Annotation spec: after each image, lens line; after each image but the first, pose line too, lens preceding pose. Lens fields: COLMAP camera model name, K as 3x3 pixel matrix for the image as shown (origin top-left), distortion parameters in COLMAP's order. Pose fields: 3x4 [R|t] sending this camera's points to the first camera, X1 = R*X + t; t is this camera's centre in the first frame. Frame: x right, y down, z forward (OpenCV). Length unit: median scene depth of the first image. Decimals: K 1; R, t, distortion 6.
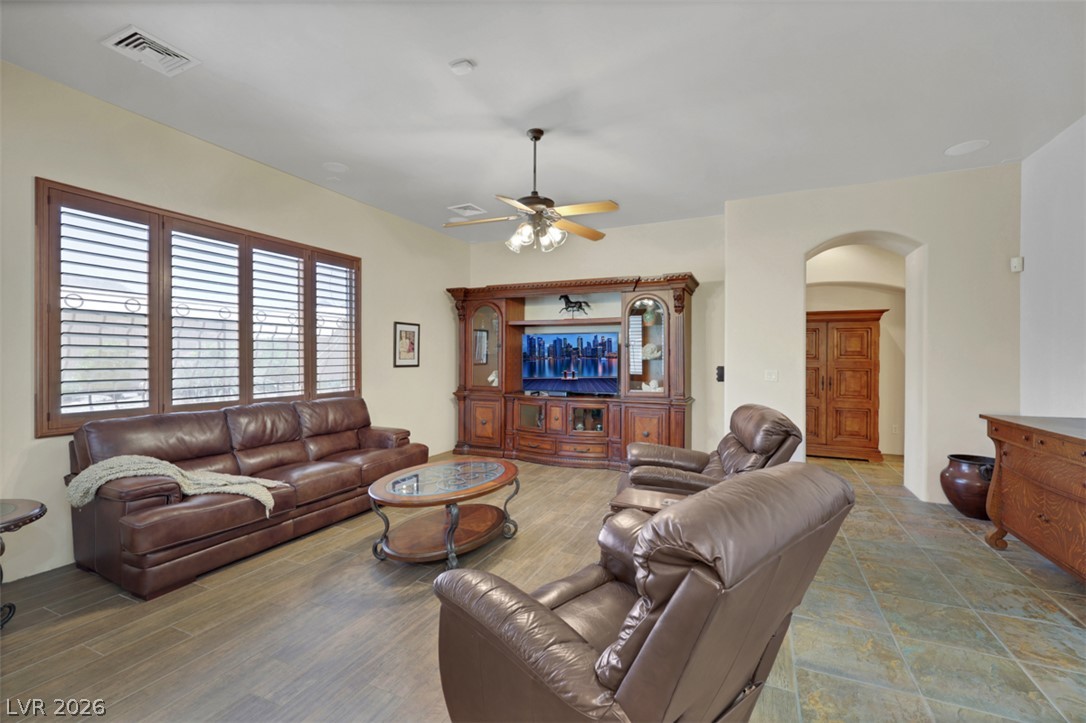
lens RADIAL K [[453.0, 0, 543.5], [0, 453.0, 357.8], [0, 0, 1]] dist [0.003922, 0.000210]
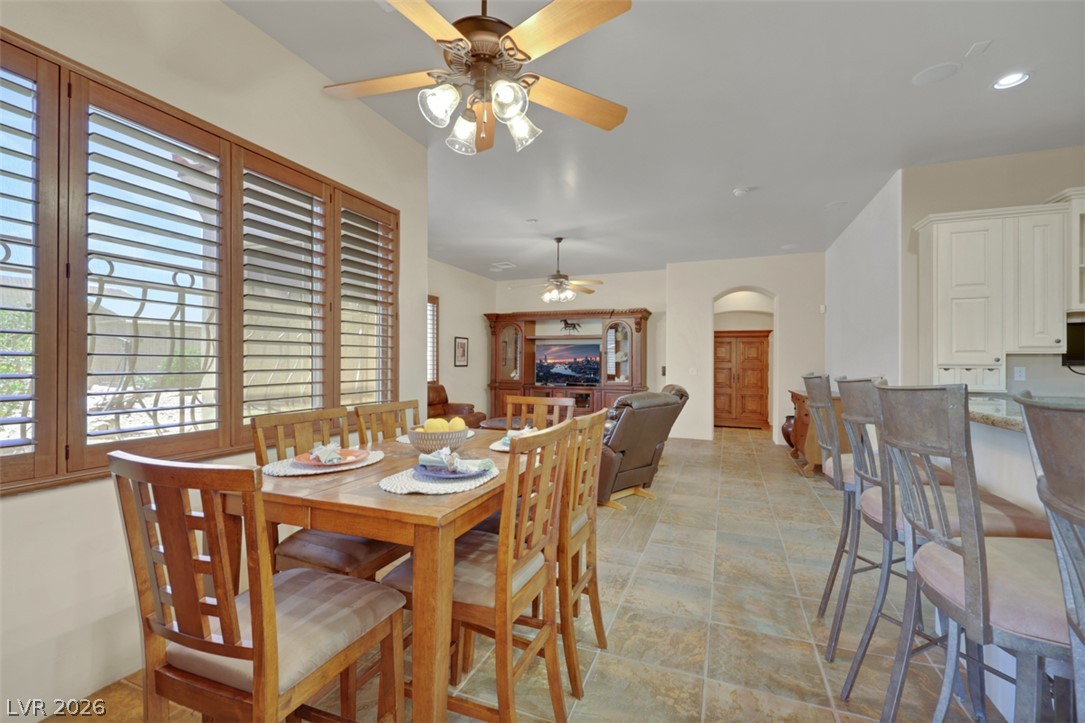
lens RADIAL K [[452.6, 0, 539.8], [0, 452.6, 363.6], [0, 0, 1]] dist [0.003922, 0.000210]
pose [[0.998844, 0.002592, 0.047997, -0.108860], [-0.002643, 0.999996, 0.000989, 0.008159], [-0.047995, -0.001115, 0.998847, -0.509441]]
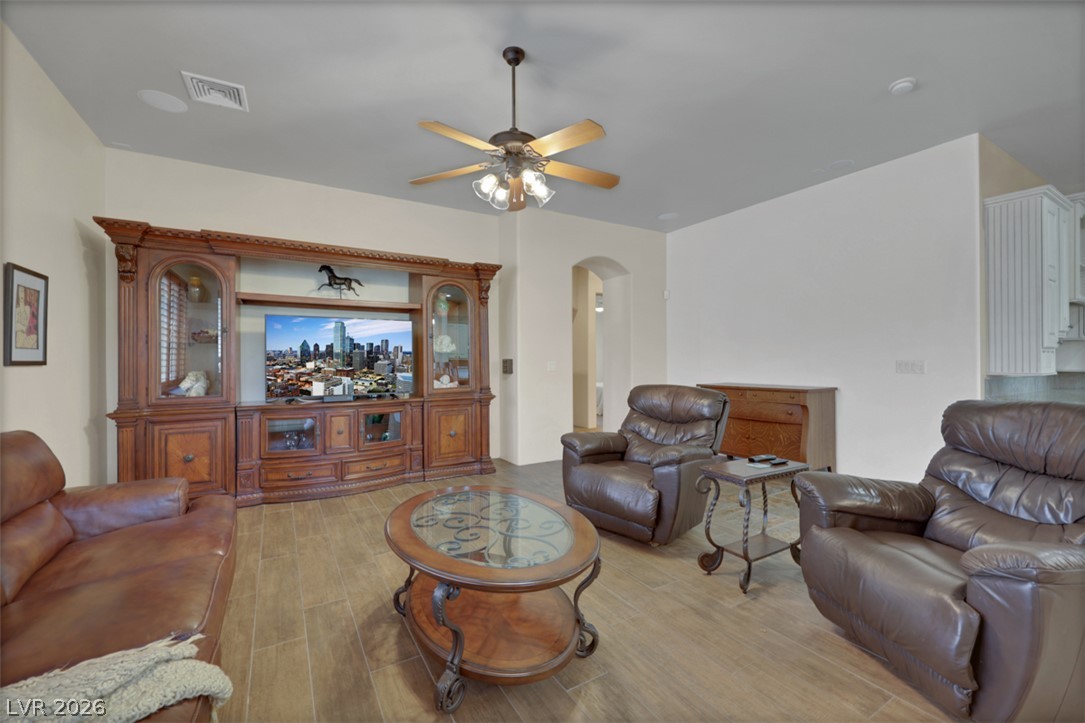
lens RADIAL K [[452.6, 0, 542.8], [0, 452.6, 356.8], [0, 0, 1]] dist [0.003922, 0.000210]
pose [[0.565906, 0.000744, 0.824469, -0.376340], [0.006418, 0.999965, -0.005308, 0.016784], [-0.824445, 0.008295, 0.565882, 0.295487]]
